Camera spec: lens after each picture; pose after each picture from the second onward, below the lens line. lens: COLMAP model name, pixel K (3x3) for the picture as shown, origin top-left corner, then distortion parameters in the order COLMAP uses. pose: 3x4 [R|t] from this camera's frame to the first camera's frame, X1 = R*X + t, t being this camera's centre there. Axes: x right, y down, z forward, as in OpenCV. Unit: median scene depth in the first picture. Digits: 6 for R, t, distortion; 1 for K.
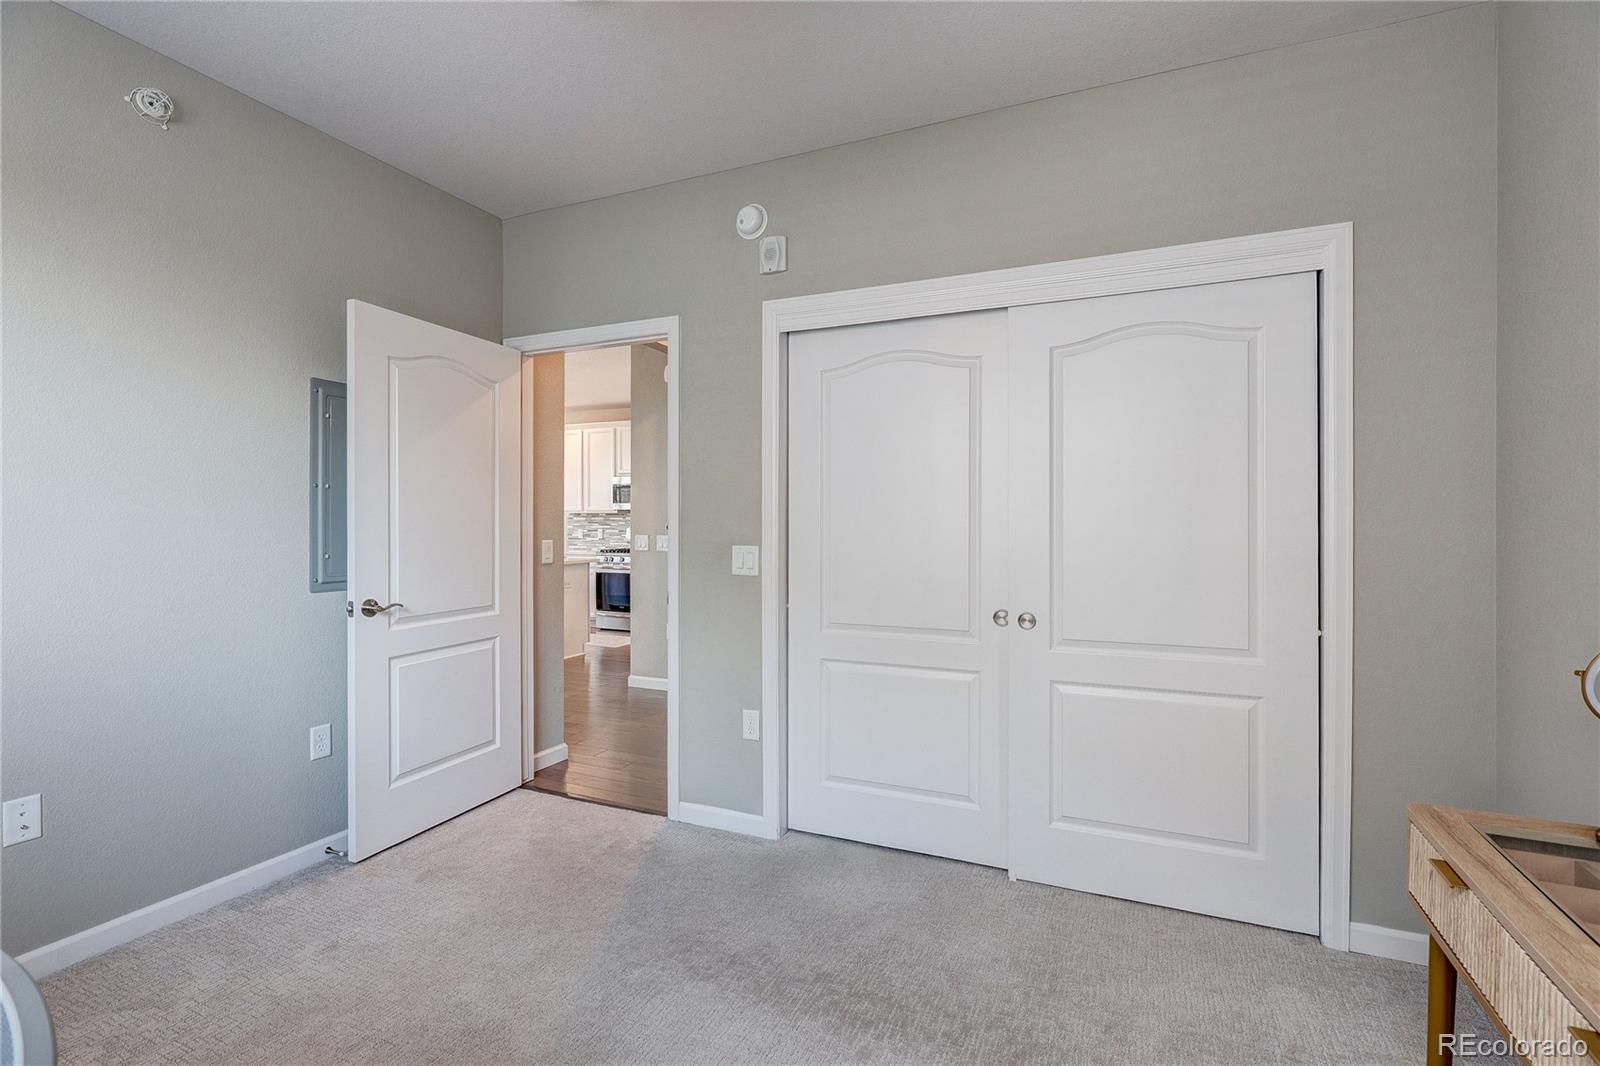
lens RADIAL K [[749.6, 0, 799.7], [0, 749.6, 521.6], [0, 0, 1]] dist [-0.003288, 0.000268]
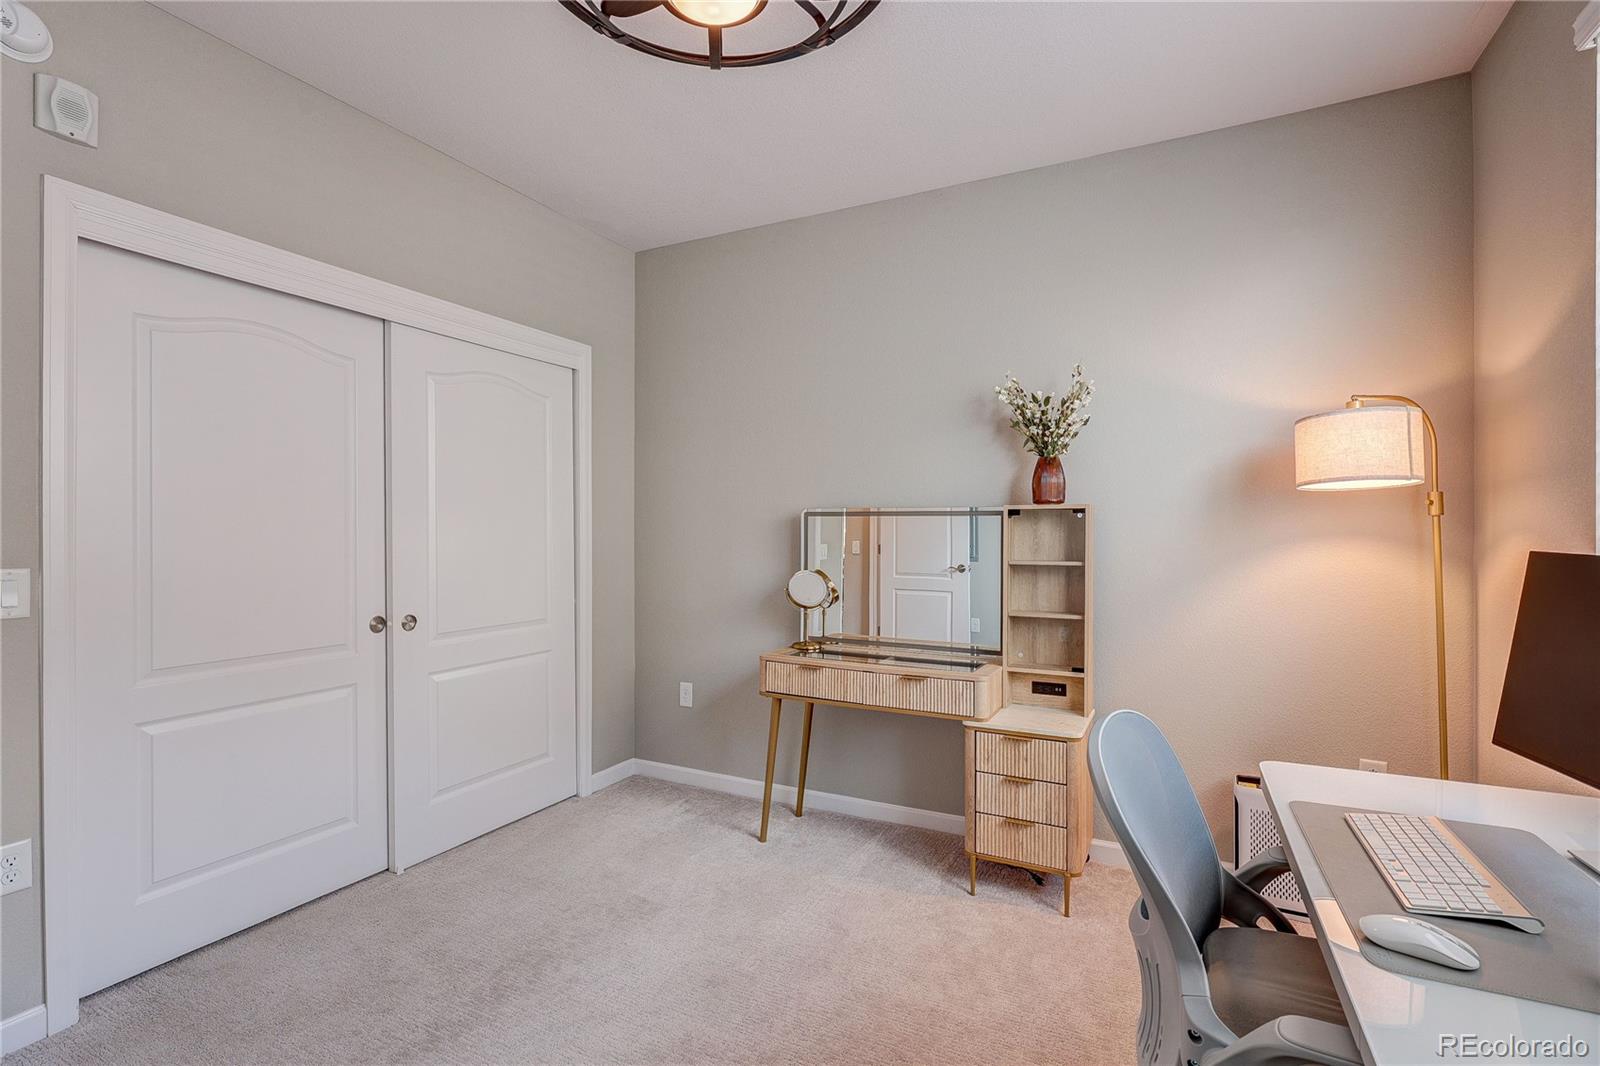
lens RADIAL K [[749.6, 0, 799.7], [0, 749.6, 521.6], [0, 0, 1]] dist [-0.003288, 0.000268]
pose [[0.044260, 0.007939, 0.998989, -0.732040], [-0.013857, 0.999877, -0.007332, -0.012044], [-0.998924, -0.013518, 0.044364, 0.396300]]
